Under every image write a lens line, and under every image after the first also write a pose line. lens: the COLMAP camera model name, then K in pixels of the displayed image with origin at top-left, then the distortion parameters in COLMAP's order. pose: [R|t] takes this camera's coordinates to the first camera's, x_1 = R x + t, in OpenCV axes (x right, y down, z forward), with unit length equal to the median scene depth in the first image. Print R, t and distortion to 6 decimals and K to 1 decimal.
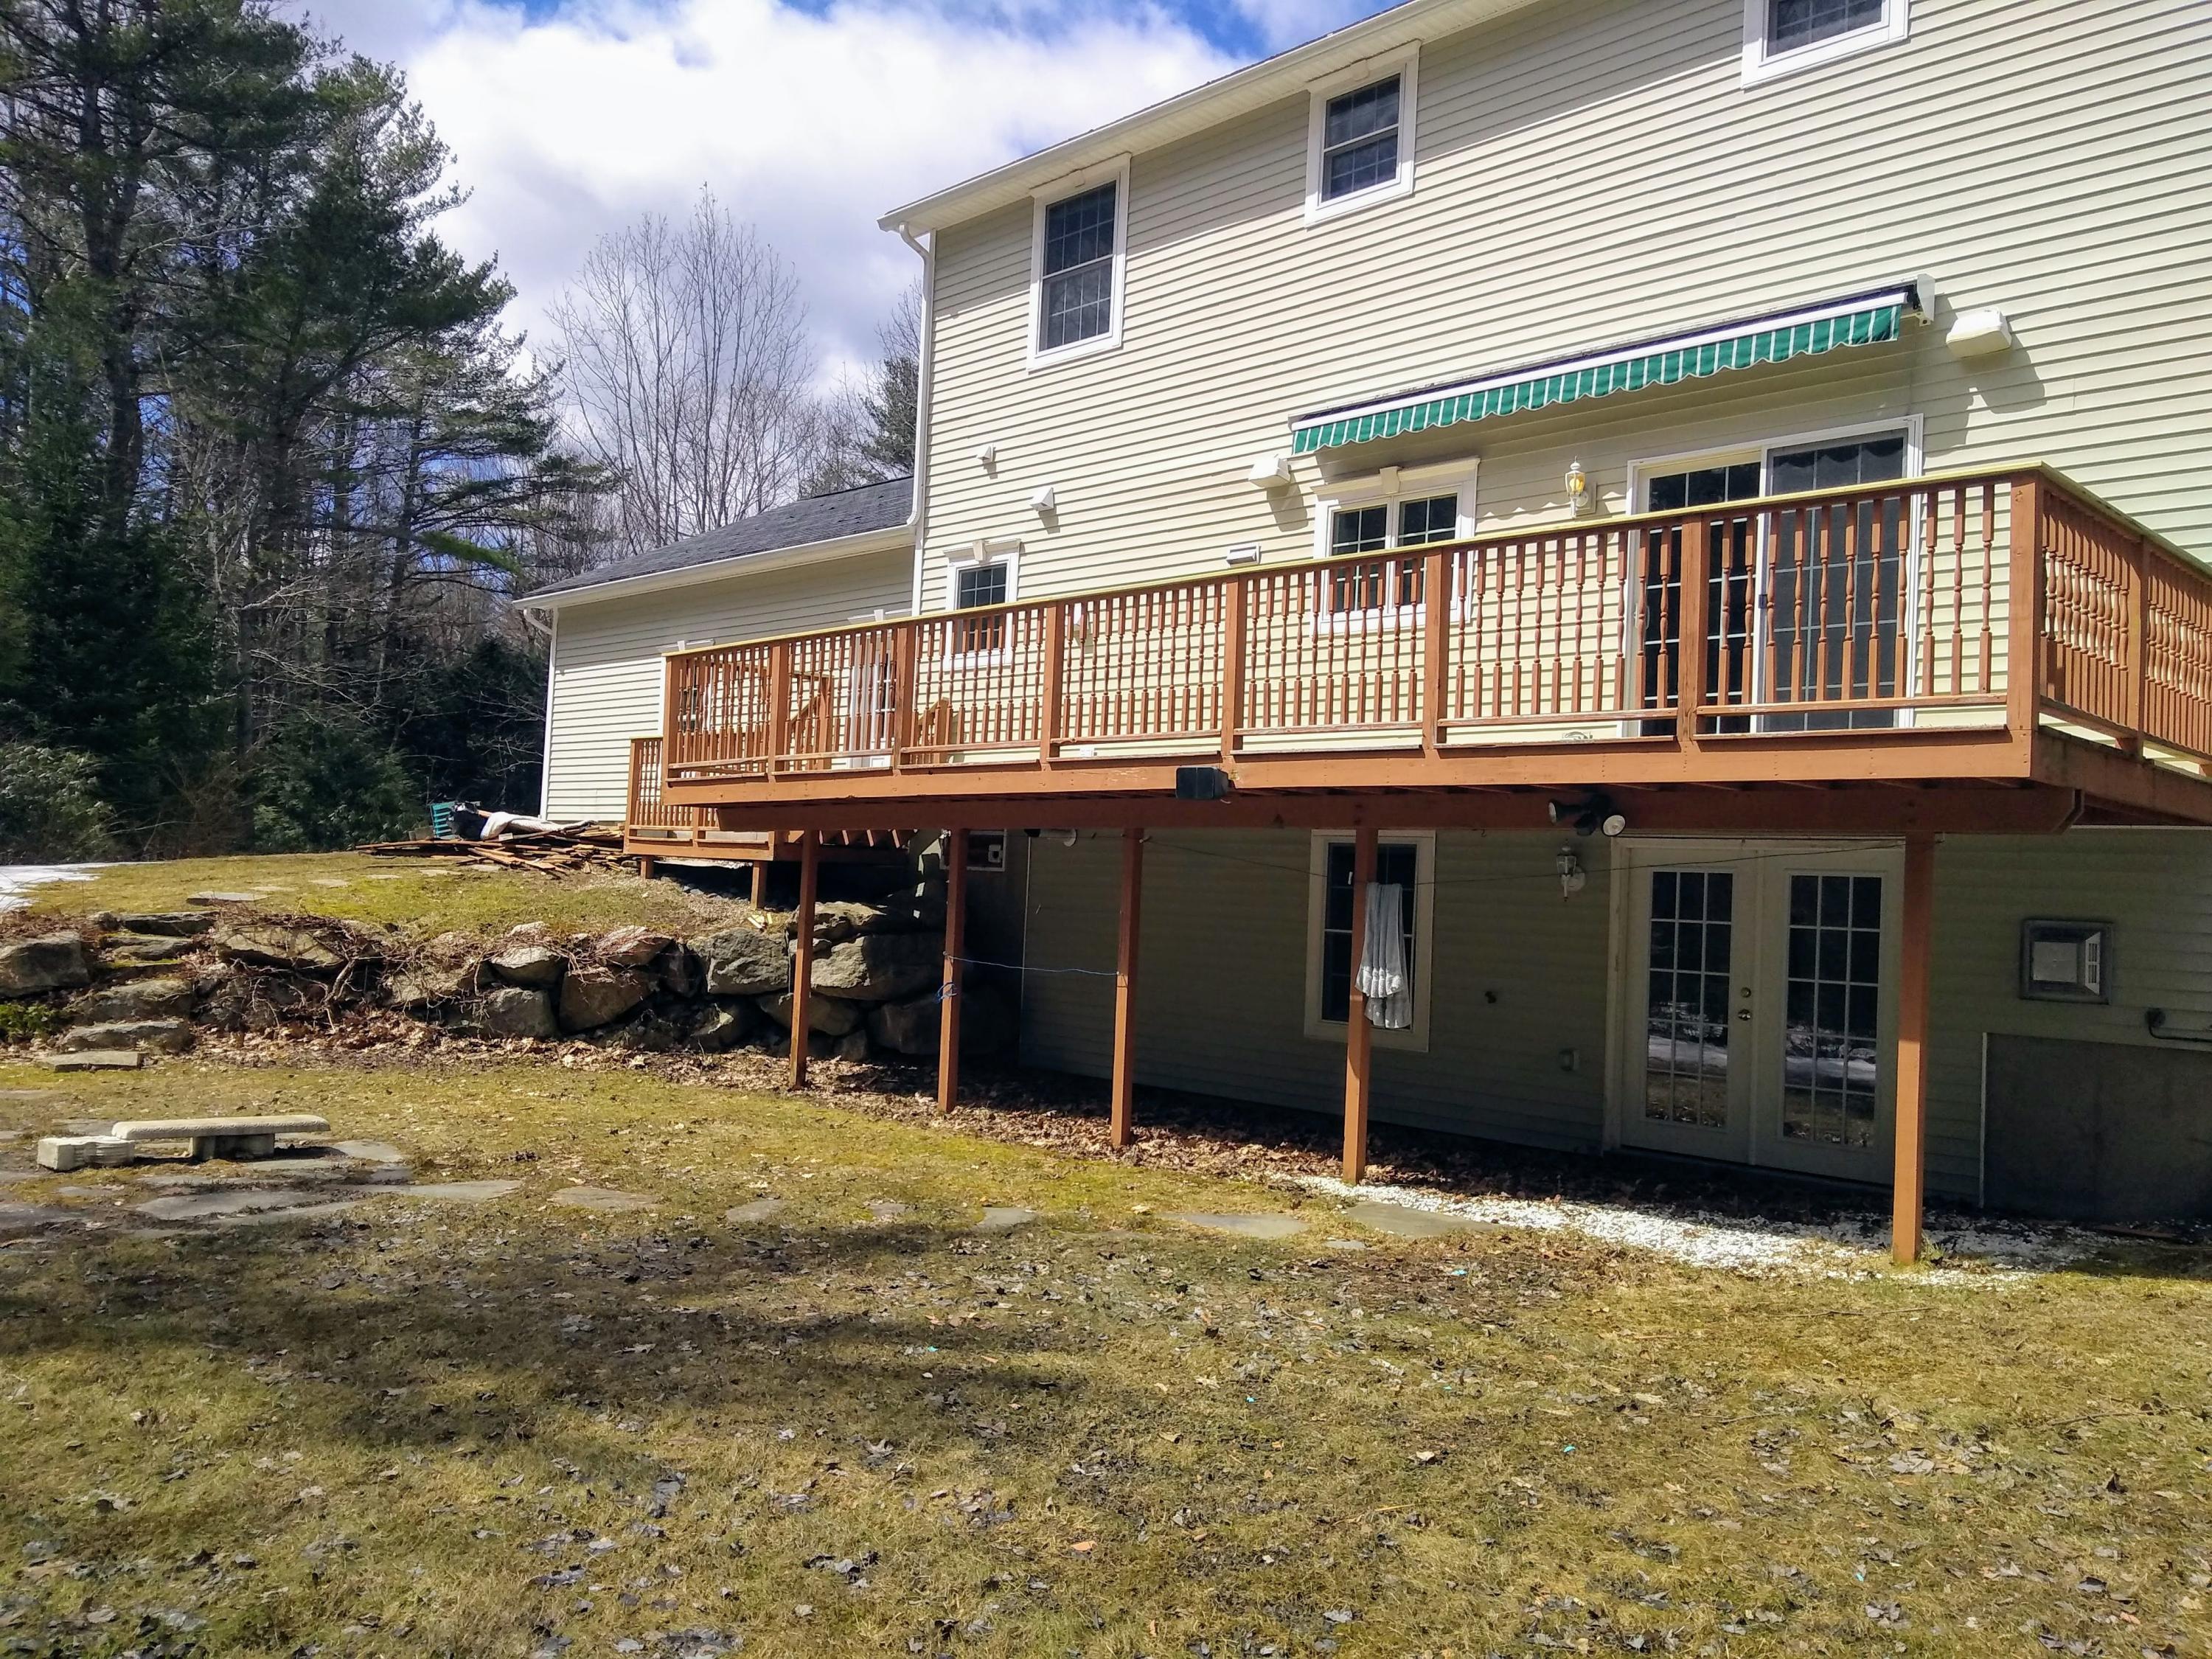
lens RADIAL K [[1684.8, 0, 1109.9], [0, 1684.8, 846.8], [0, 0, 1]] dist [-0.003832, -0.010432]
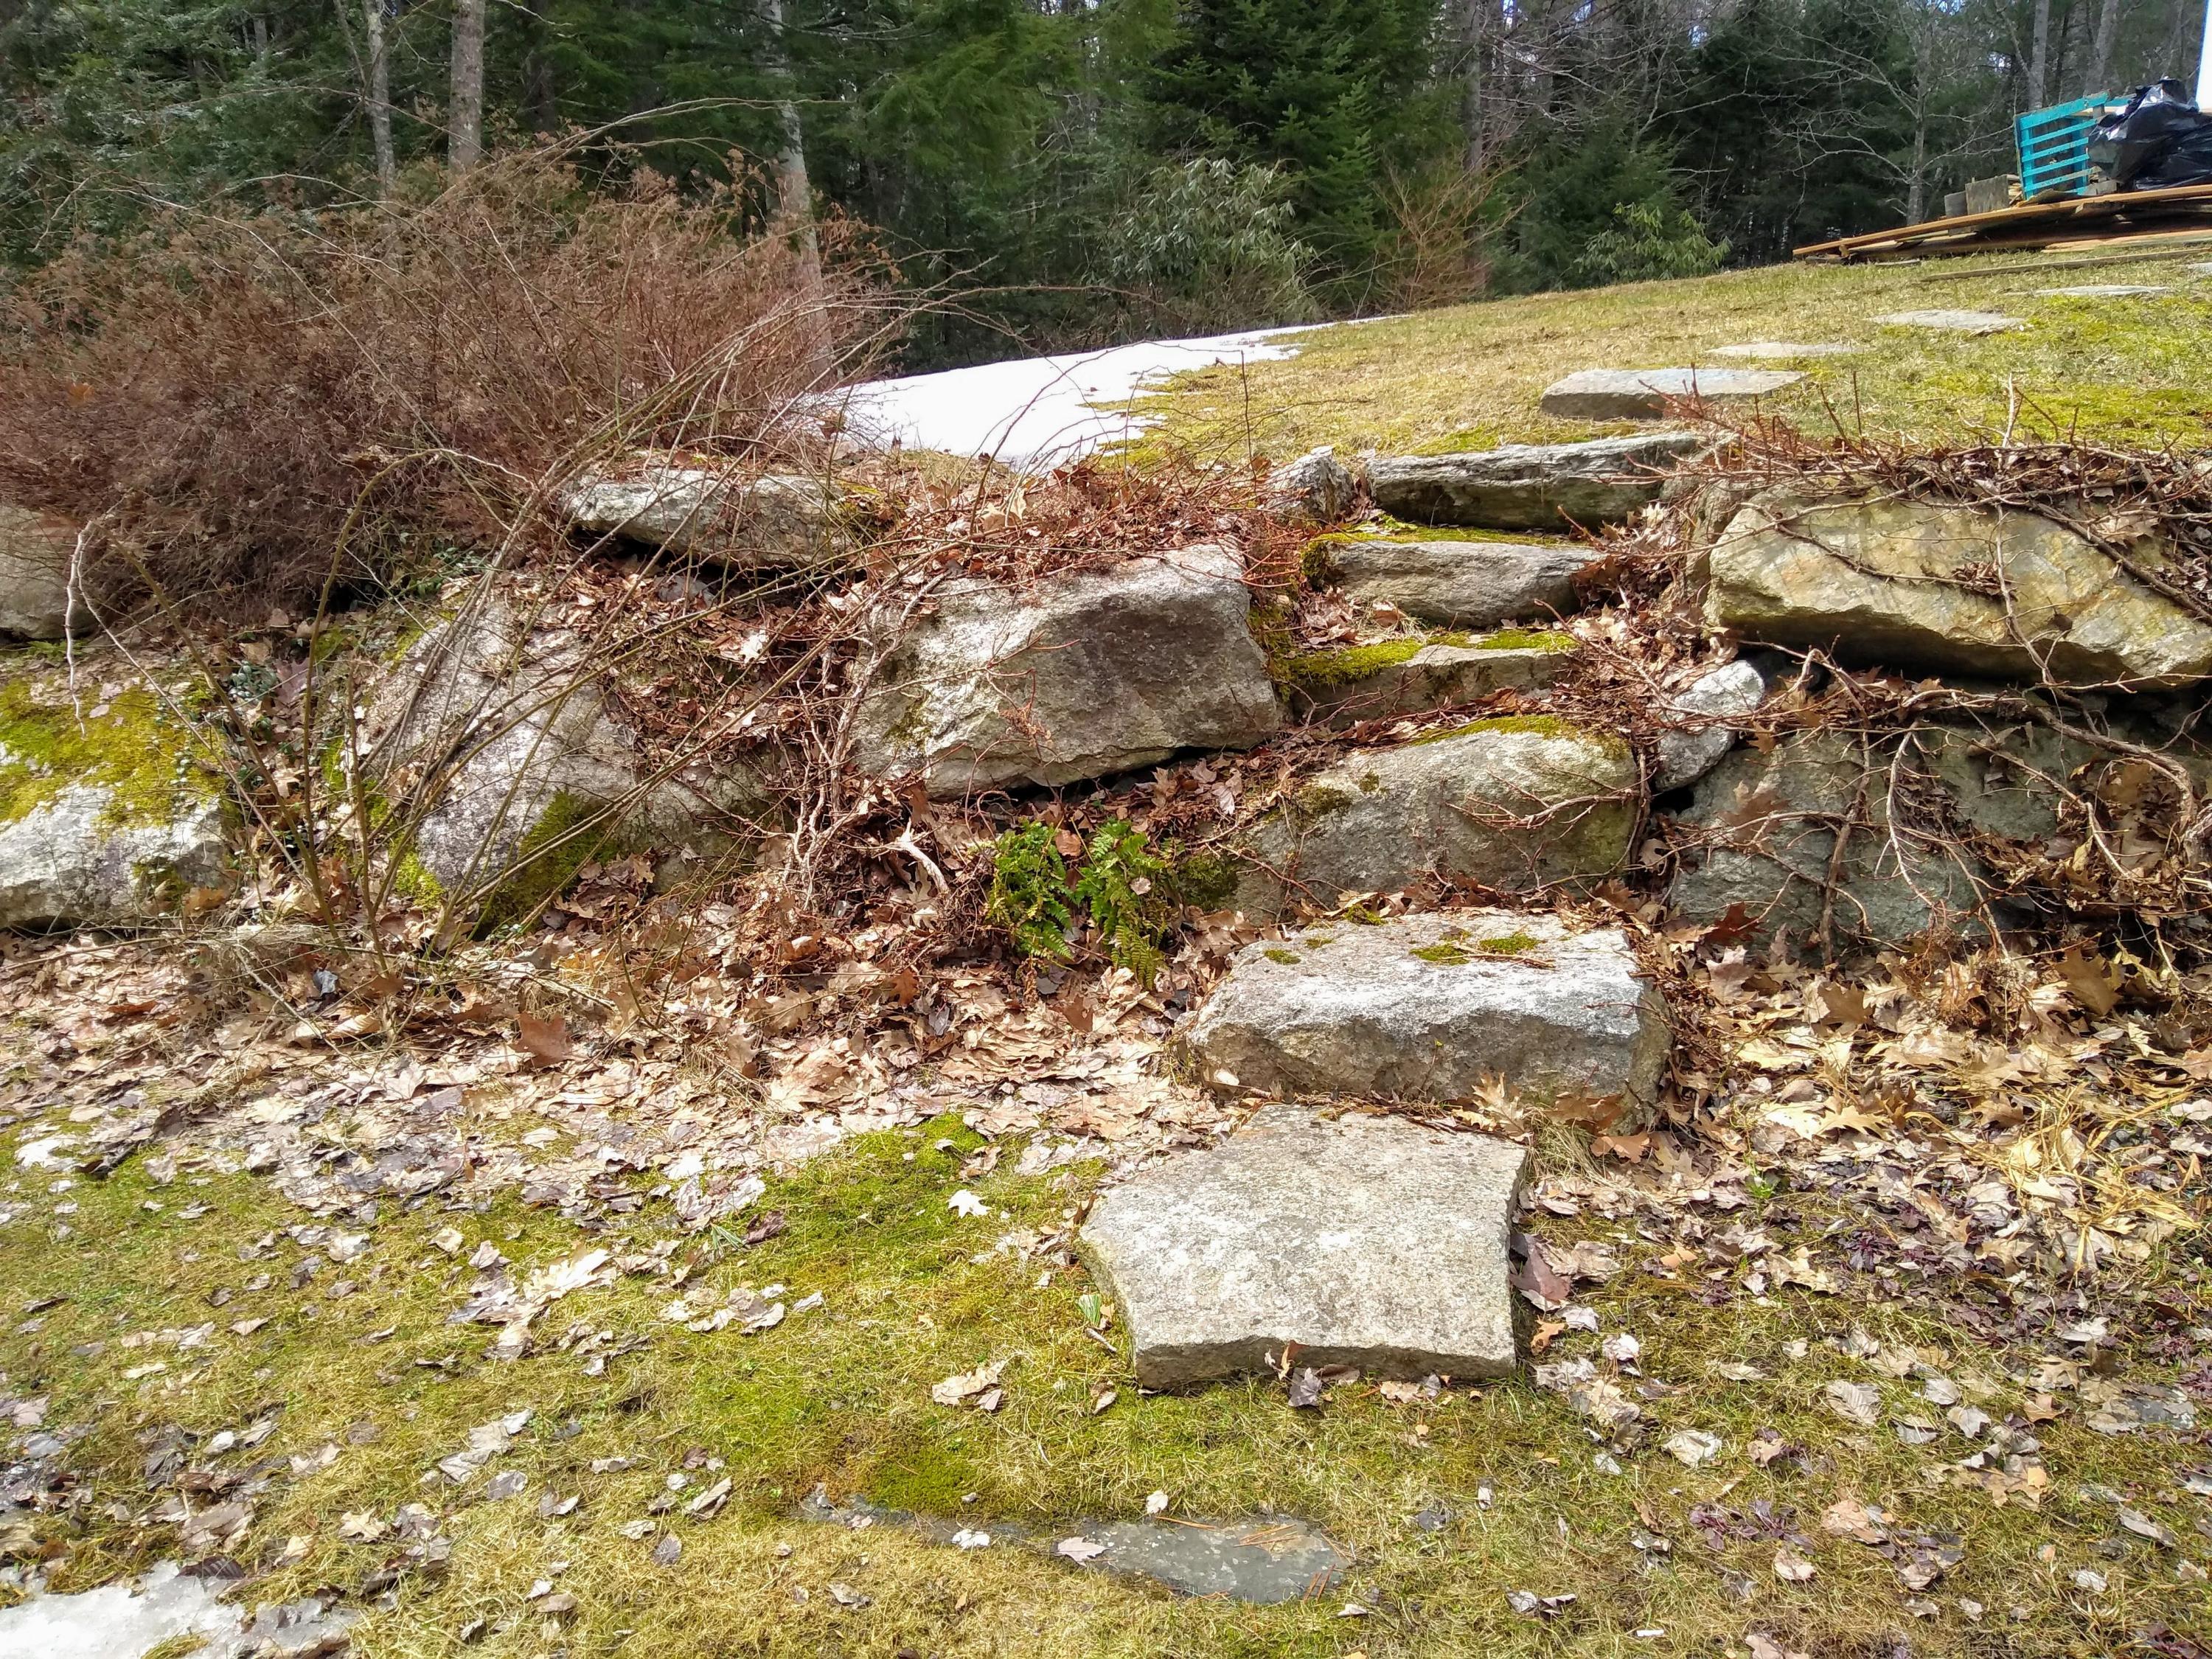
lens RADIAL K [[1684.8, 0, 1097.8], [0, 1684.8, 837.6], [0, 0, 1]] dist [-0.003832, -0.010432]
pose [[0.788687, 0.107188, -0.605378, -0.445984], [0.081480, 0.957774, 0.275735, 0.017596], [0.609371, -0.266795, 0.746651, 0.744524]]
